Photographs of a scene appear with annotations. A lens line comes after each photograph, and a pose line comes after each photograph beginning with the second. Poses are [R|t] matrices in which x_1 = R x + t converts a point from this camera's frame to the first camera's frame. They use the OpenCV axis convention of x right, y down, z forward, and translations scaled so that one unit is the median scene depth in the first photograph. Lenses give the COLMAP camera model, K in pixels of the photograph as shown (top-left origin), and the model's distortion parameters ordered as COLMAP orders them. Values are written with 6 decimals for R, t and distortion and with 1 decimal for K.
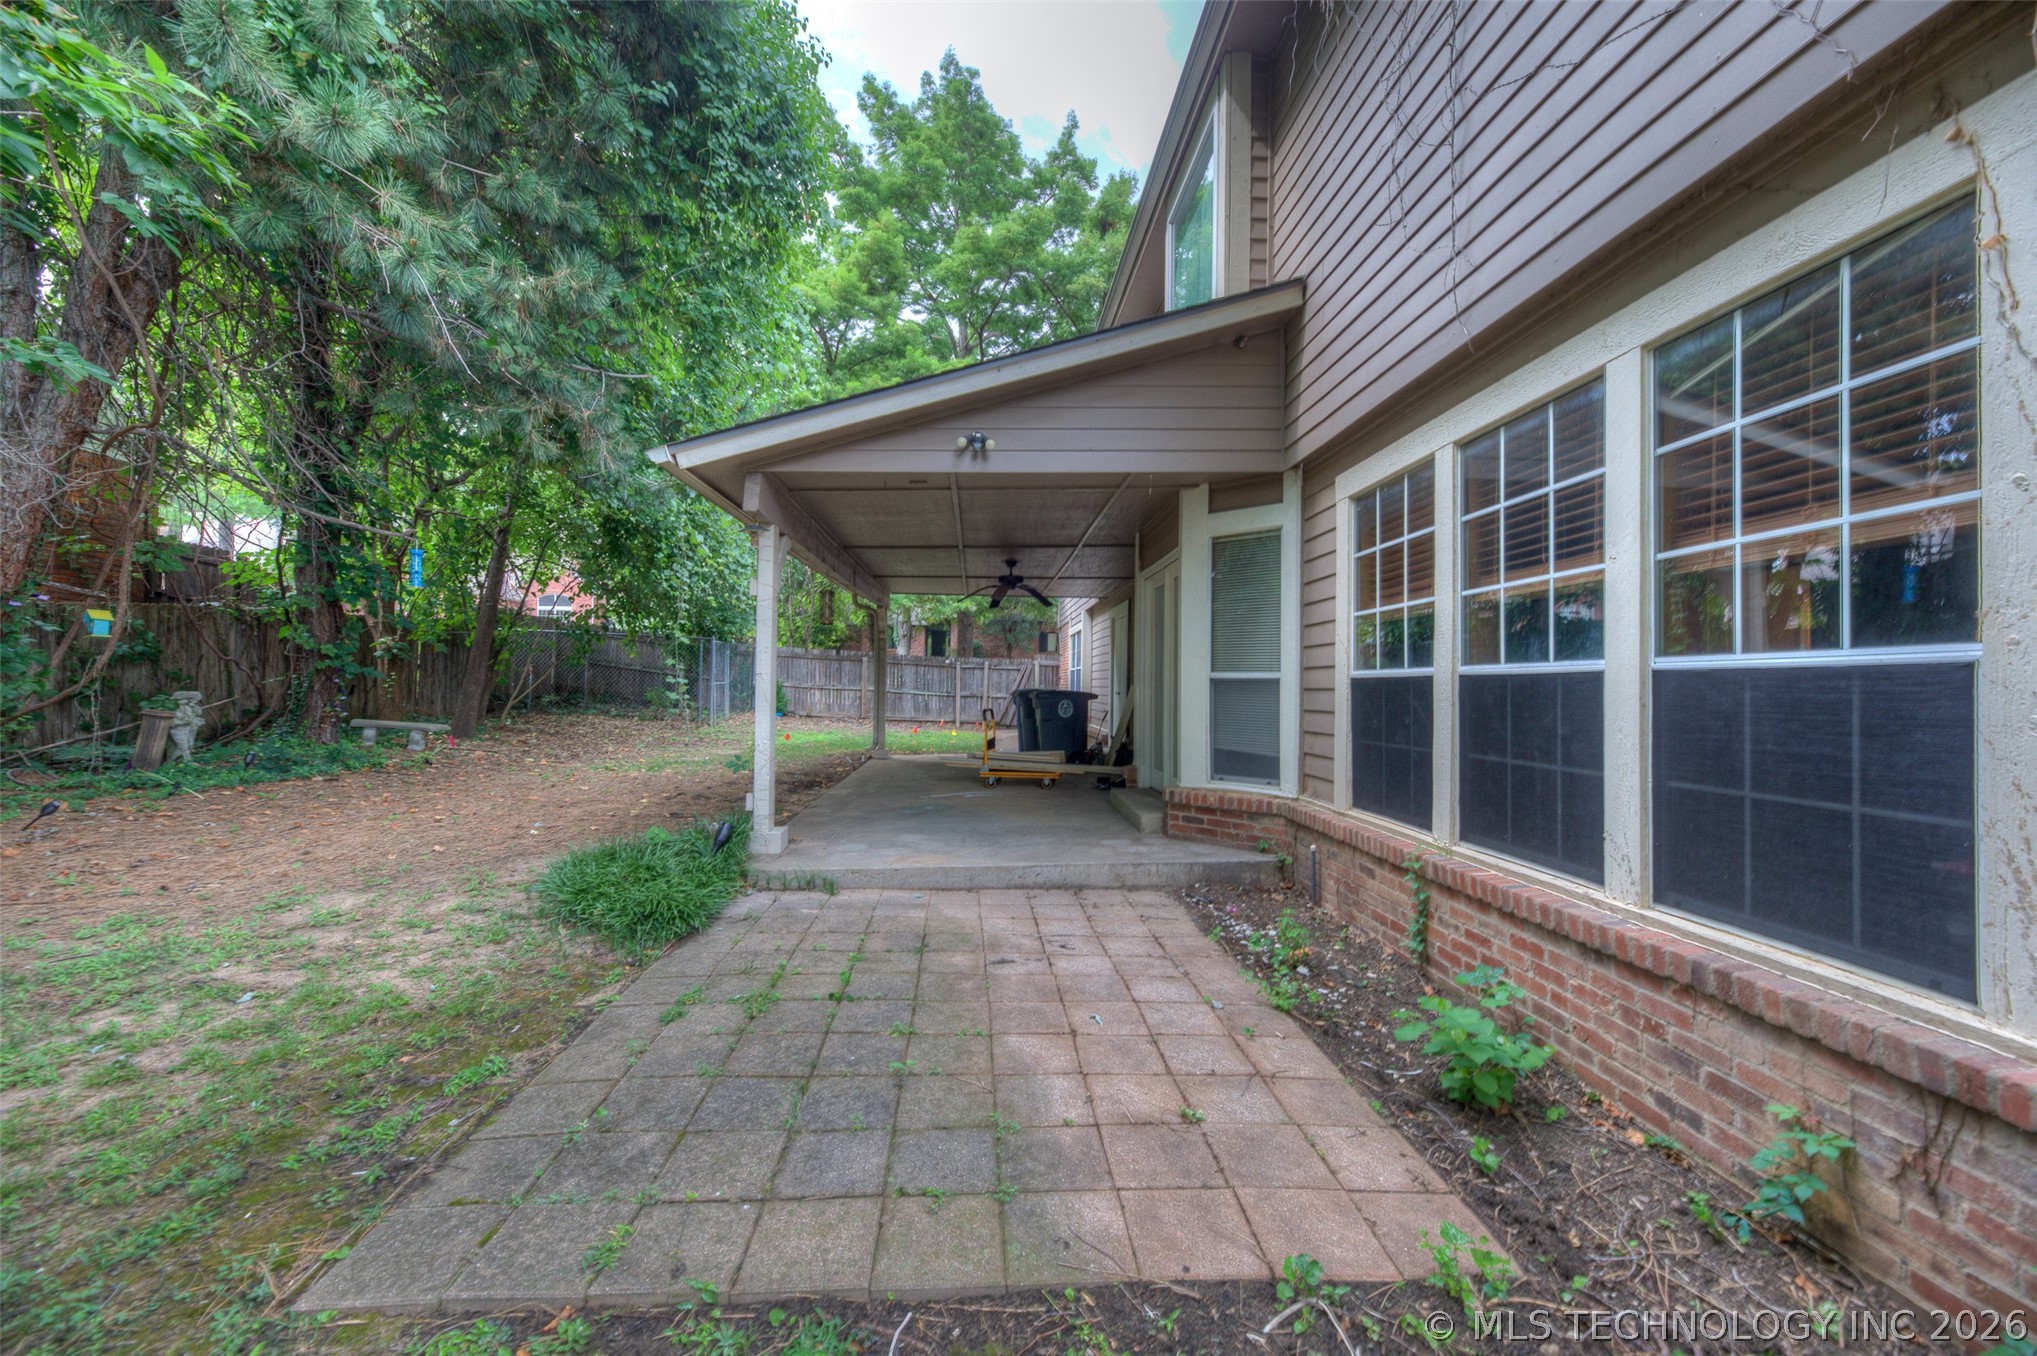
lens RADIAL K [[808.0, 0, 1013.1], [0, 808.0, 682.4], [0, 0, 1]] dist [0.010746, -0.000783]
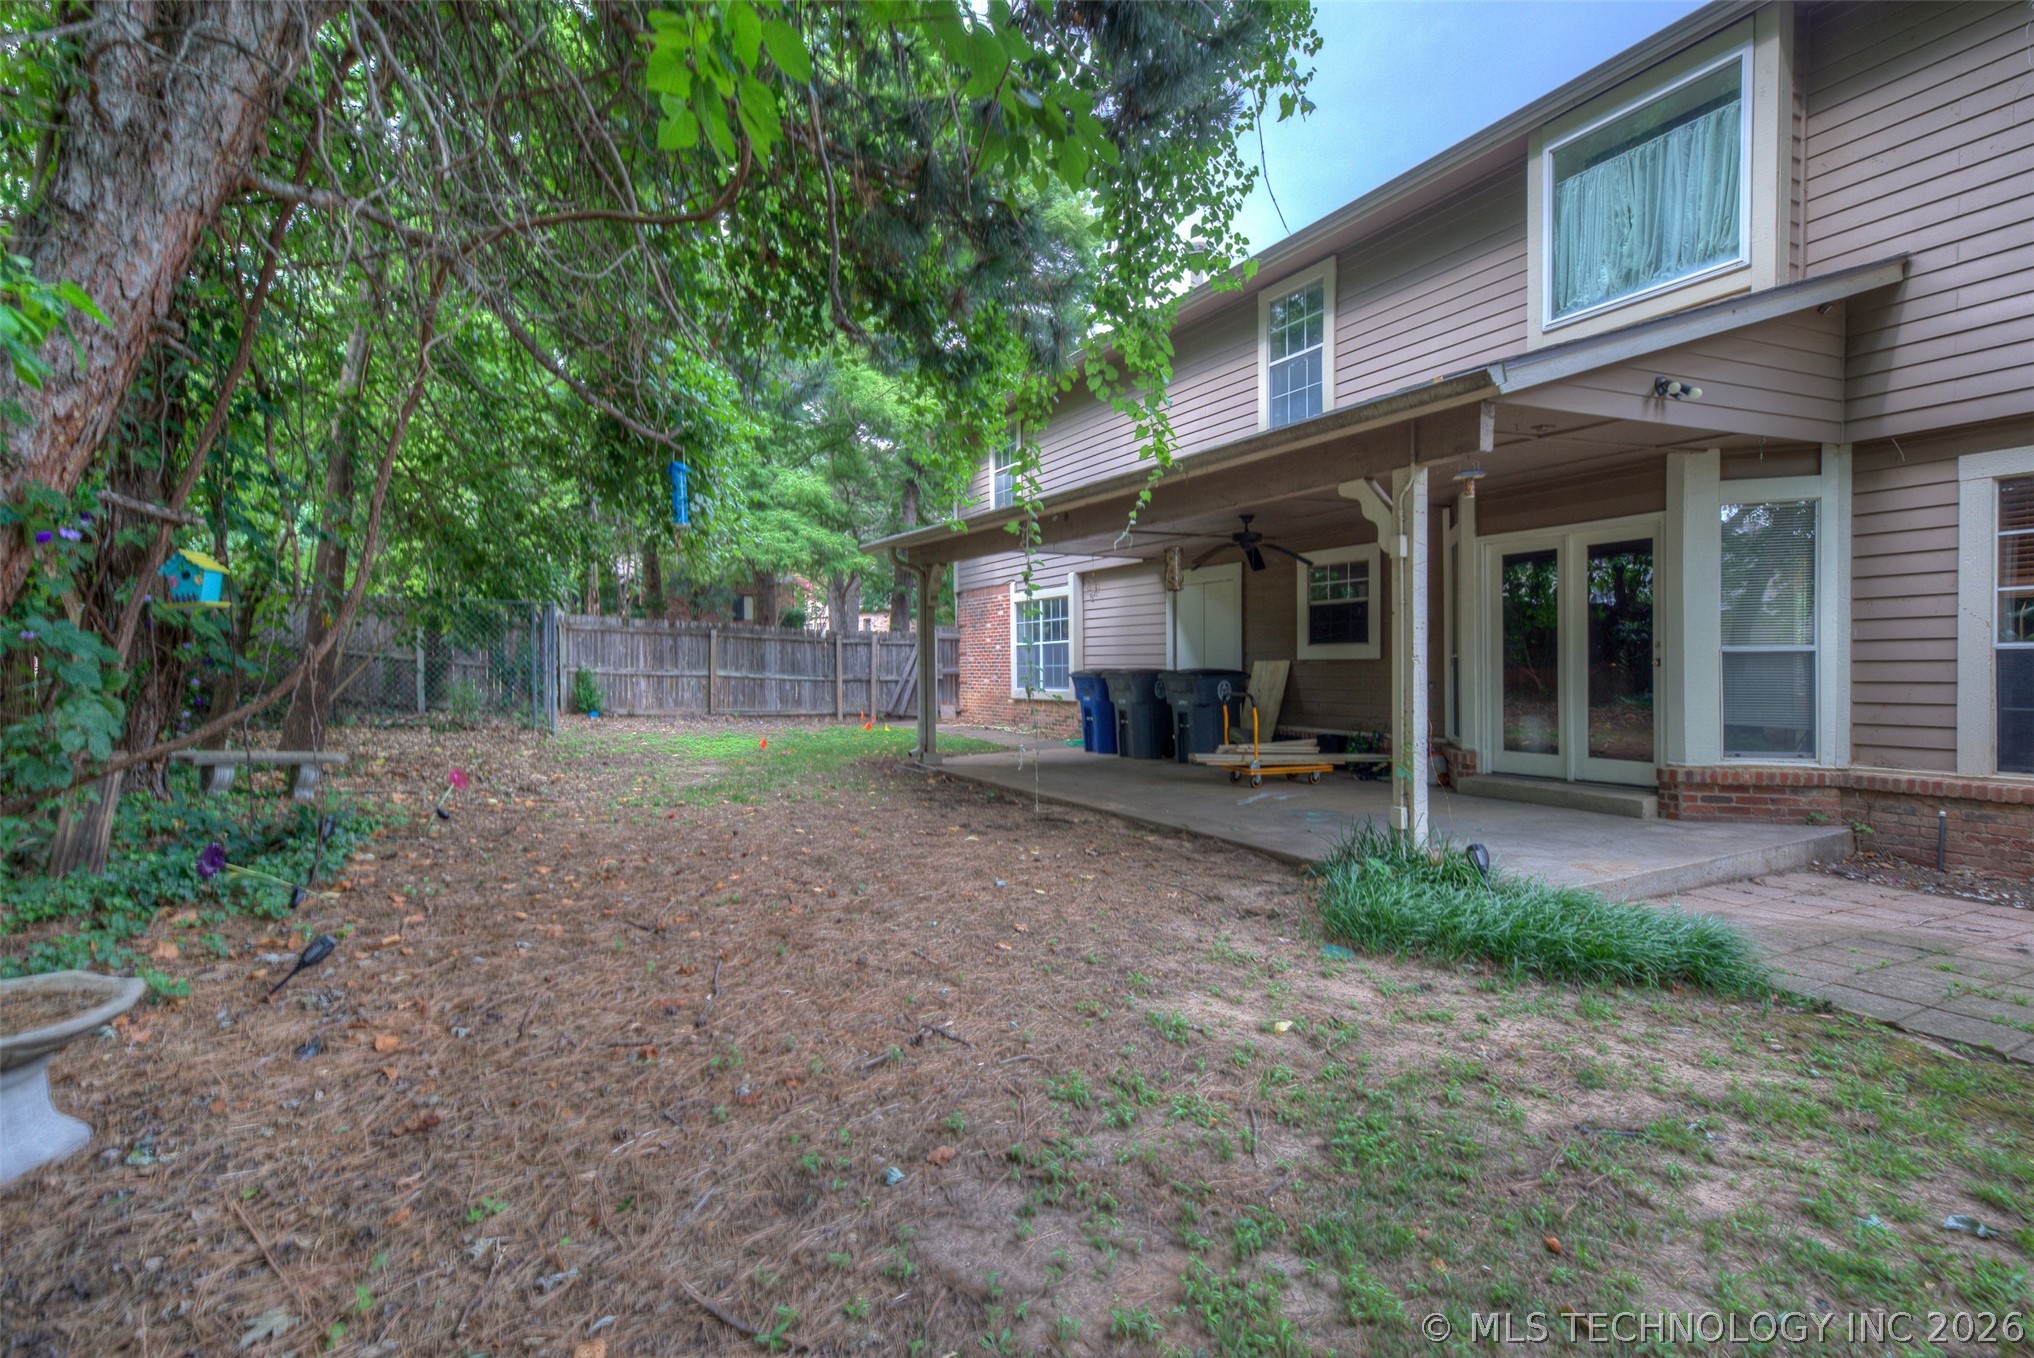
lens RADIAL K [[991.8, 0, 1010.5], [0, 991.8, 670.0], [0, 0, 1]] dist [0.019280, 0.000485]
pose [[0.910424, -0.023928, 0.412984, -1.048937], [0.018948, 0.999690, 0.016151, -0.018984], [-0.413243, -0.006879, 0.910595, 0.269181]]
